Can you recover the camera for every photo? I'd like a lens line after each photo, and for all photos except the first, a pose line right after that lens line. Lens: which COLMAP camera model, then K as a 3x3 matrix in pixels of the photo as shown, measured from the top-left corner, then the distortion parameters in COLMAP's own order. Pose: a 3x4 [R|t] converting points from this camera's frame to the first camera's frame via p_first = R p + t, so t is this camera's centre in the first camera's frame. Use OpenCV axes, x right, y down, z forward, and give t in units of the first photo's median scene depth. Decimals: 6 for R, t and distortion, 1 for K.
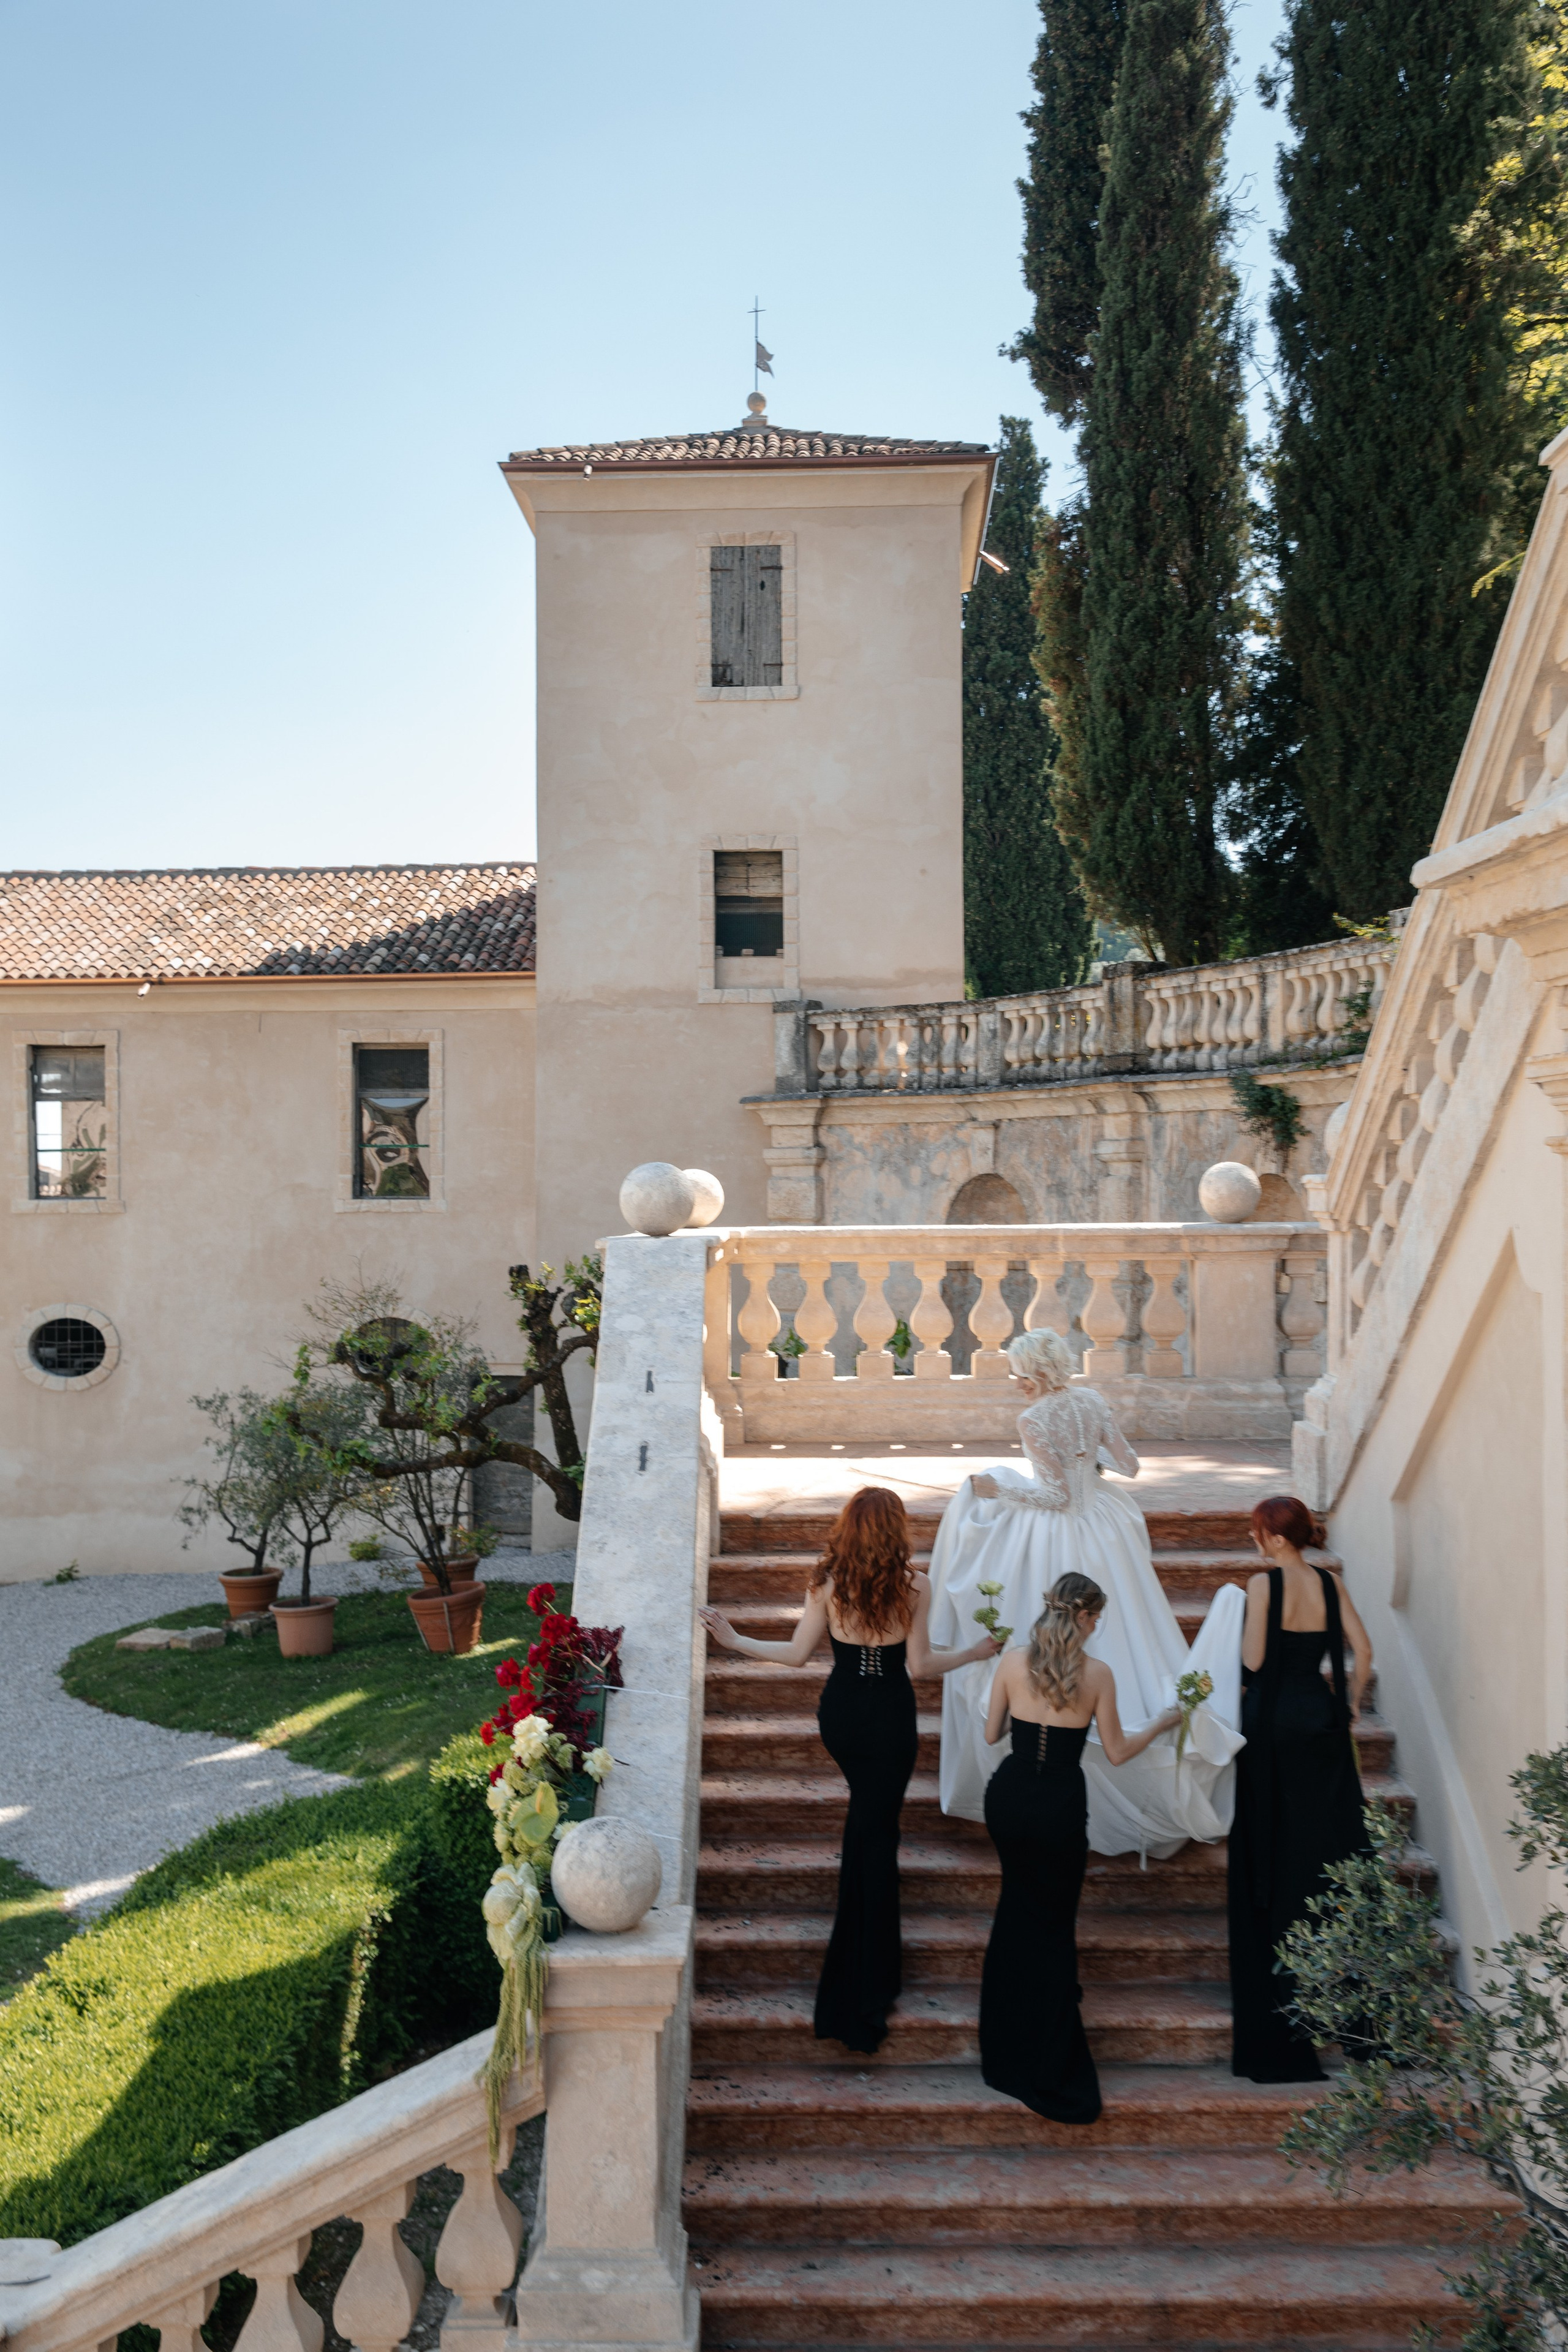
lens RADIAL K [[2530.0, 0, 787.1], [0, 2530.0, 1179.1], [0, 0, 1]] dist [0.112595, 0.000000]
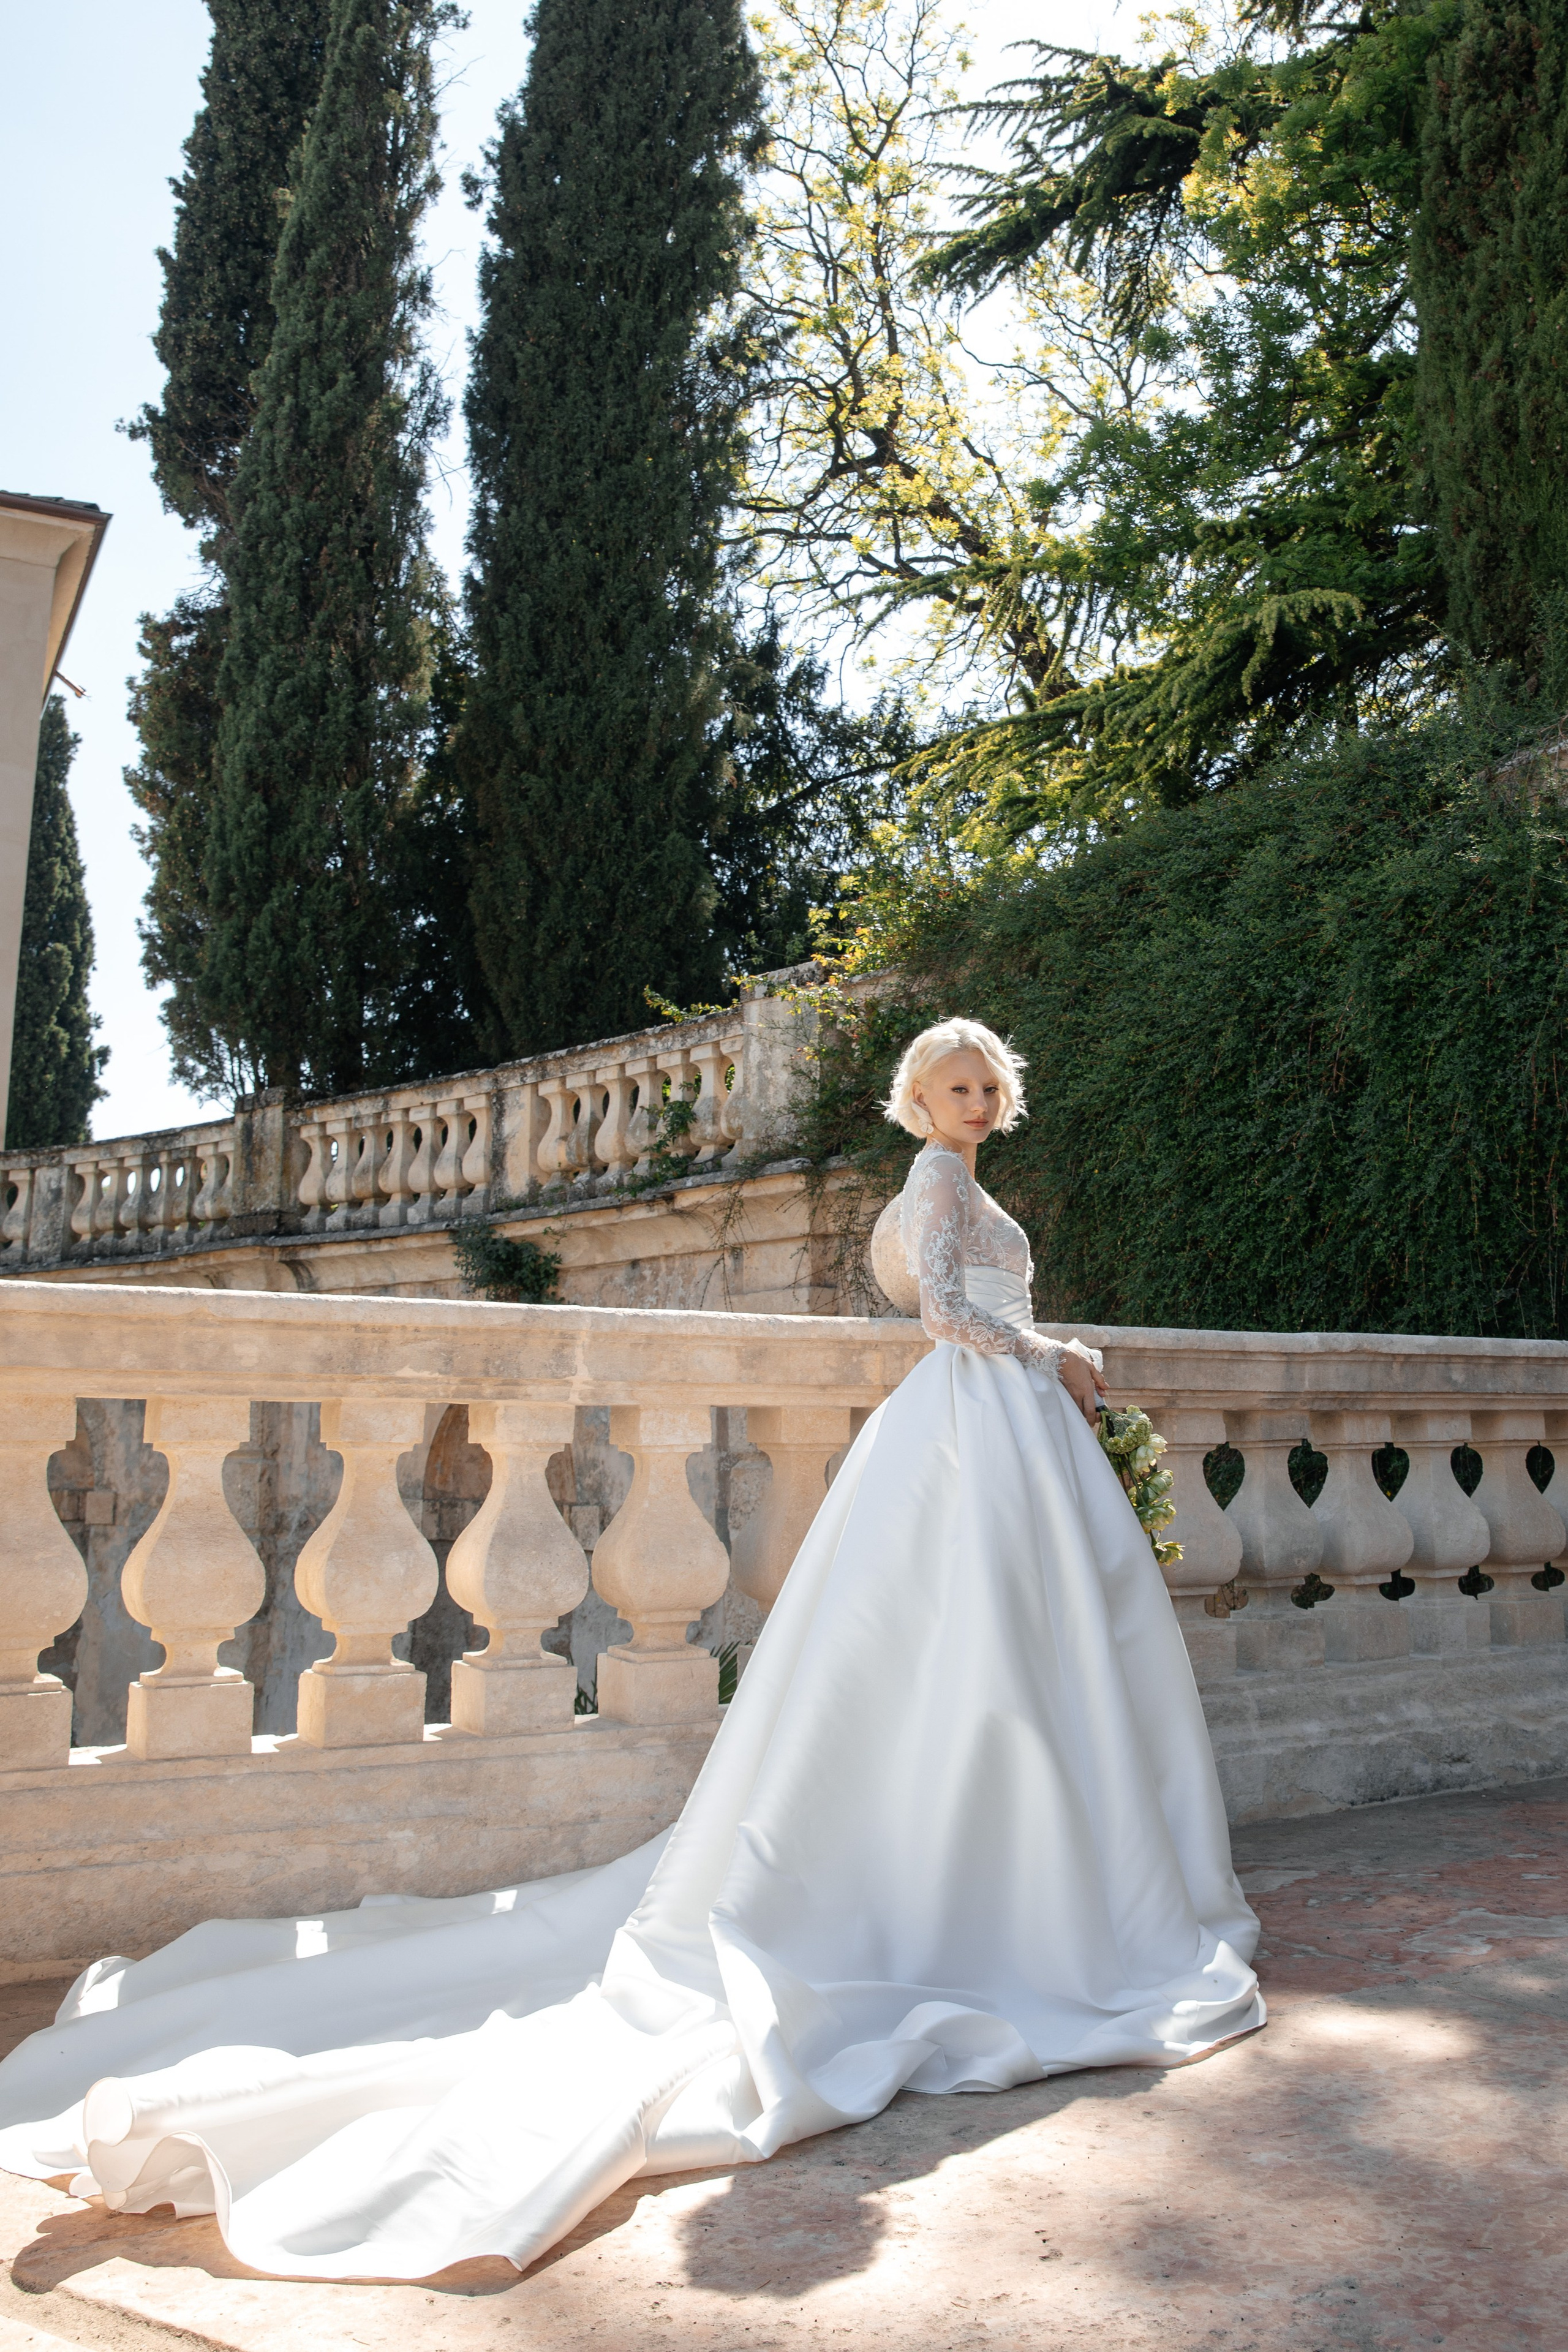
lens RADIAL K [[1758.4, 0, 787.5], [0, 1758.4, 1155.2], [0, 0, 1]] dist [-0.077682, 0.036119]
pose [[0.849948, 0.097725, 0.517725, -0.000398], [0.001848, 0.982088, -0.188412, 0.028753], [-0.526864, 0.161097, 0.834543, 0.490823]]
